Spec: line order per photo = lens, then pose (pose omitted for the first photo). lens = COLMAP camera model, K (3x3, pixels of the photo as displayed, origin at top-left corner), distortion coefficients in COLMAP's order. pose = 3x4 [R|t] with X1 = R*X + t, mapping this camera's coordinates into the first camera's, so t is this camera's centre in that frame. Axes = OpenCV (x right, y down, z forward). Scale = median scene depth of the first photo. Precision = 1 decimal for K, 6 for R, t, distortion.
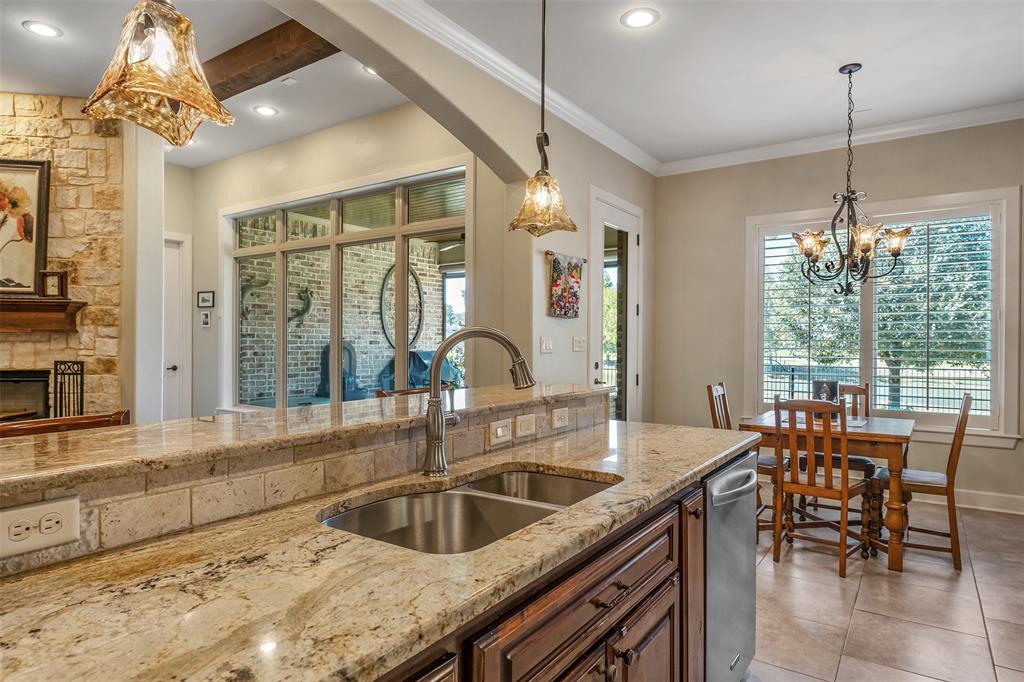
lens RADIAL K [[608.4, 0, 510.6], [0, 608.4, 345.7], [0, 0, 1]] dist [0.000086, 0.002452]
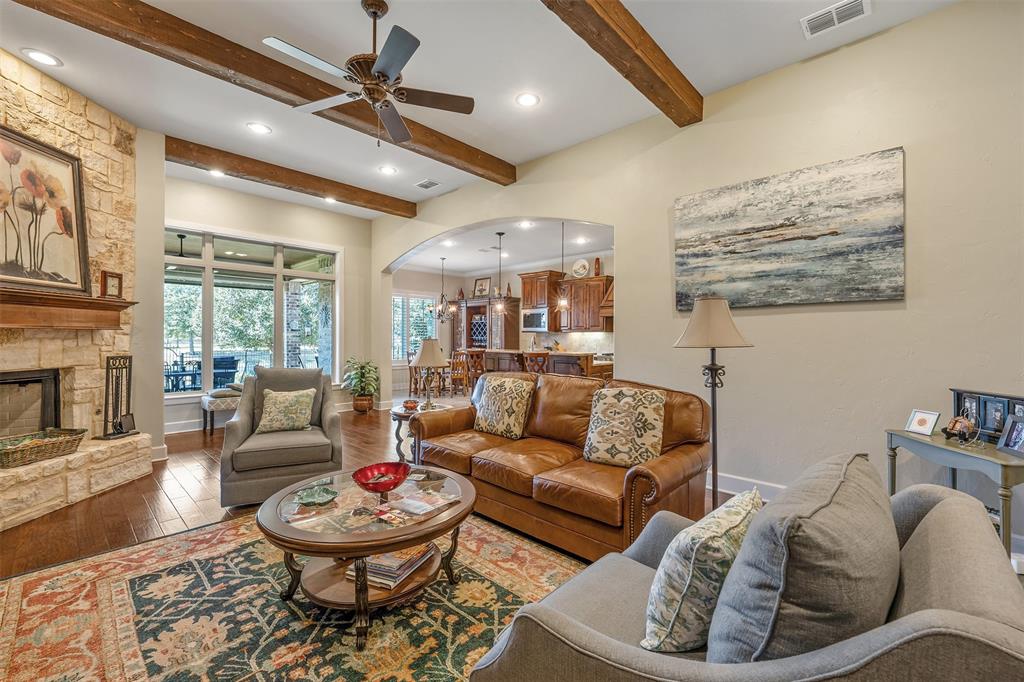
lens RADIAL K [[423.7, 0, 513.8], [0, 423.7, 336.8], [0, 0, 1]] dist [0.001113, 0.000089]
pose [[0.144529, -0.002151, 0.989498, -1.345439], [0.000344, 0.999998, 0.002124, -0.010679], [-0.989501, 0.000033, 0.144529, 0.190448]]
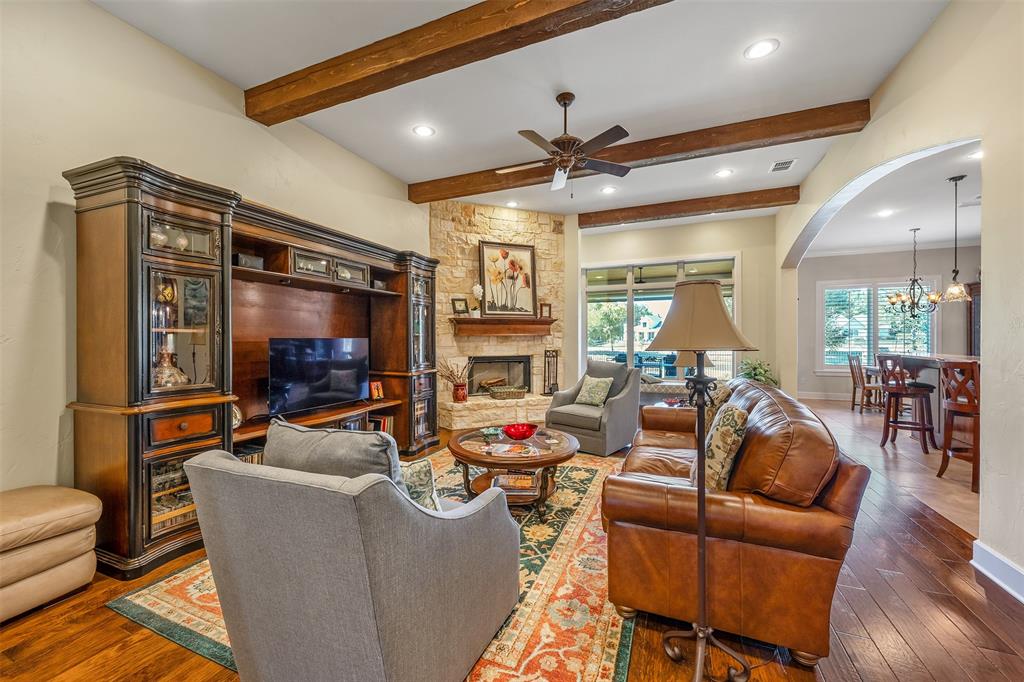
lens RADIAL K [[394.5, 0, 511.9], [0, 394.5, 340.6], [0, 0, 1]] dist [0.001631, 0.000415]
pose [[0.977226, -0.010038, 0.211962, -1.089739], [0.009798, 0.999950, 0.002183, -0.009343], [-0.211973, -0.000056, 0.977276, -0.192994]]
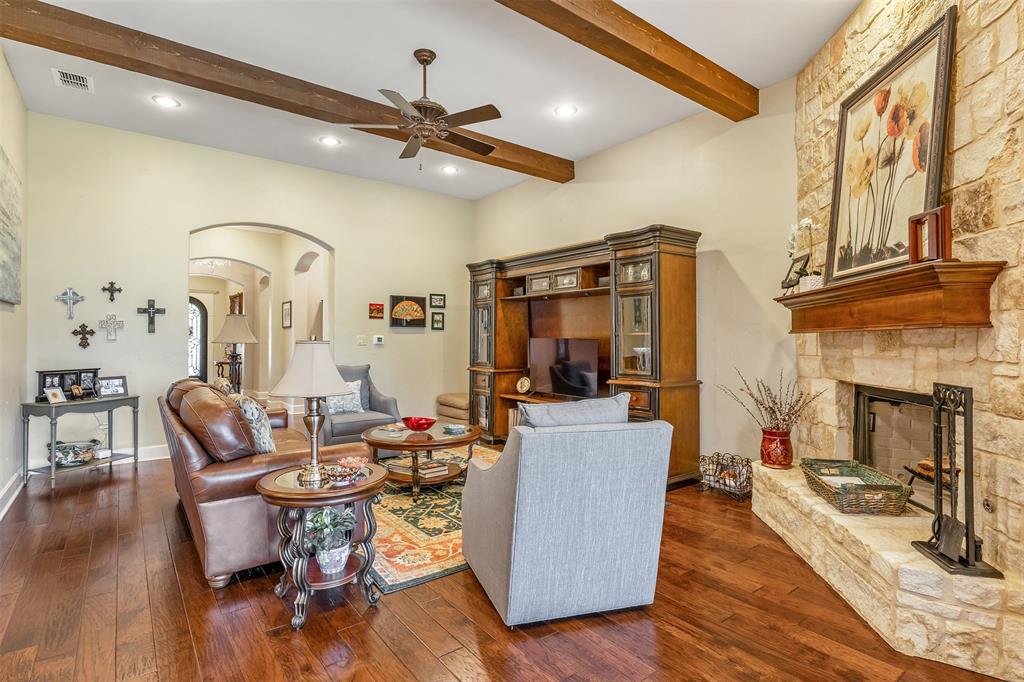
lens RADIAL K [[514.6, 0, 514.0], [0, 514.6, 338.6], [0, 0, 1]] dist [0.004277, 0.000198]
pose [[-0.303893, -0.007762, -0.952675, -0.210890], [-0.008633, 0.999948, -0.005393, -0.007357], [0.952667, 0.006585, -0.303944, 0.772082]]
